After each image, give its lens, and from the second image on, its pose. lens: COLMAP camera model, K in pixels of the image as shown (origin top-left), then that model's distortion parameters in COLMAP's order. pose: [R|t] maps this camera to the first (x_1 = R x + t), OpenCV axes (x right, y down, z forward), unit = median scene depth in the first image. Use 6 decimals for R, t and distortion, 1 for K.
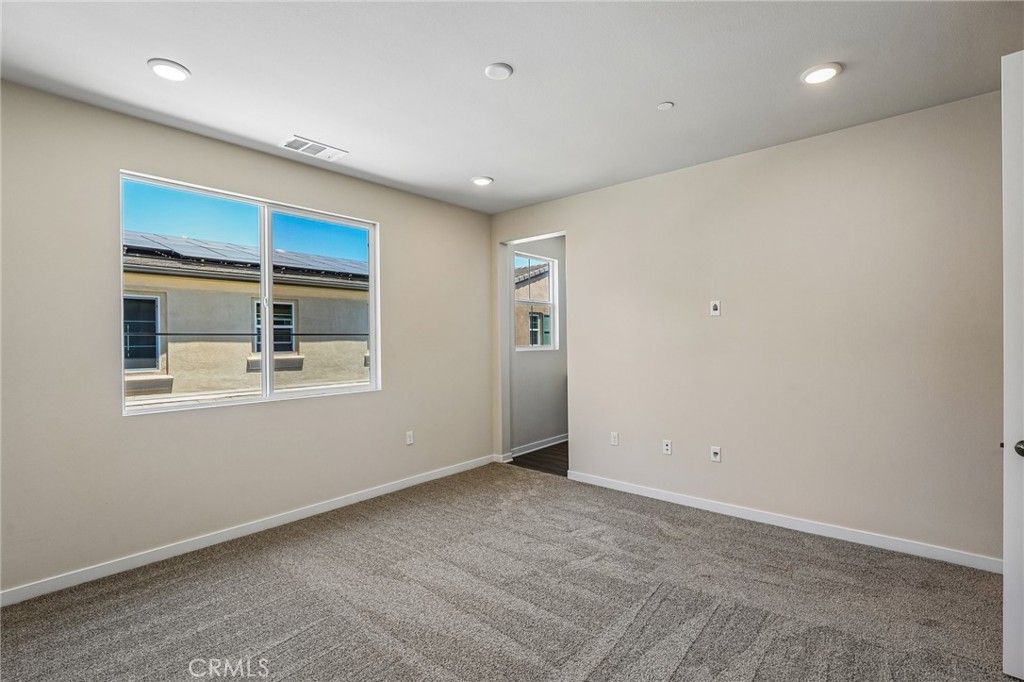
lens RADIAL K [[458.7, 0, 506.4], [0, 458.7, 339.0], [0, 0, 1]] dist [-0.015986, 0.000065]
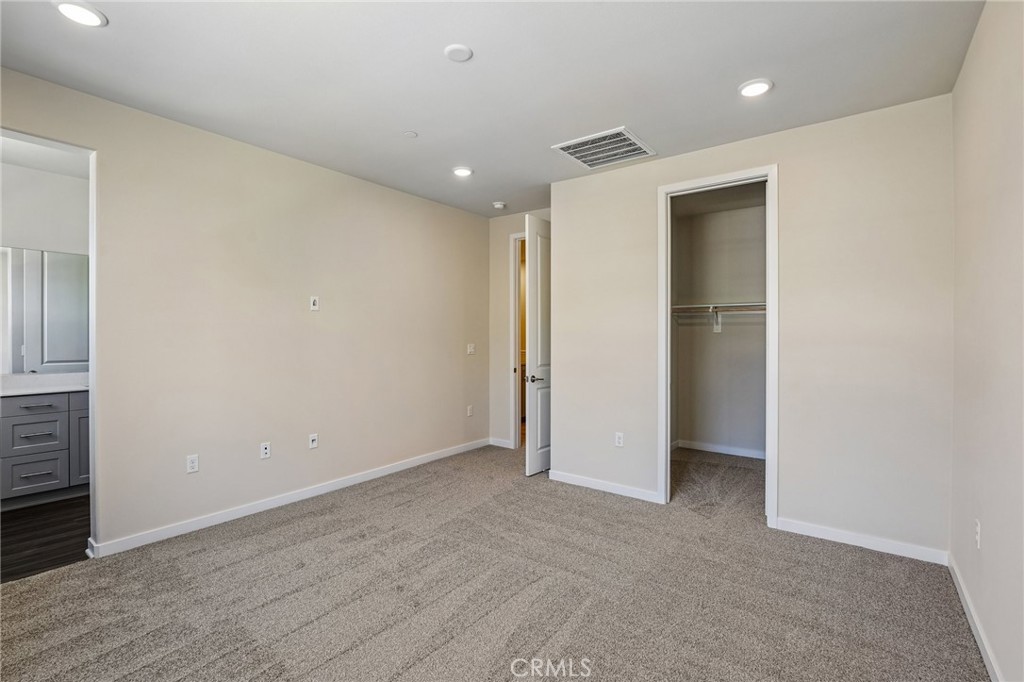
lens RADIAL K [[458.7, 0, 508.8], [0, 458.7, 337.9], [0, 0, 1]] dist [-0.015986, 0.000065]
pose [[-0.061080, 0.001937, 0.998131, -0.737598], [-0.002736, 0.999994, -0.002108, 0.016348], [-0.998129, -0.002860, -0.061074, 0.723254]]
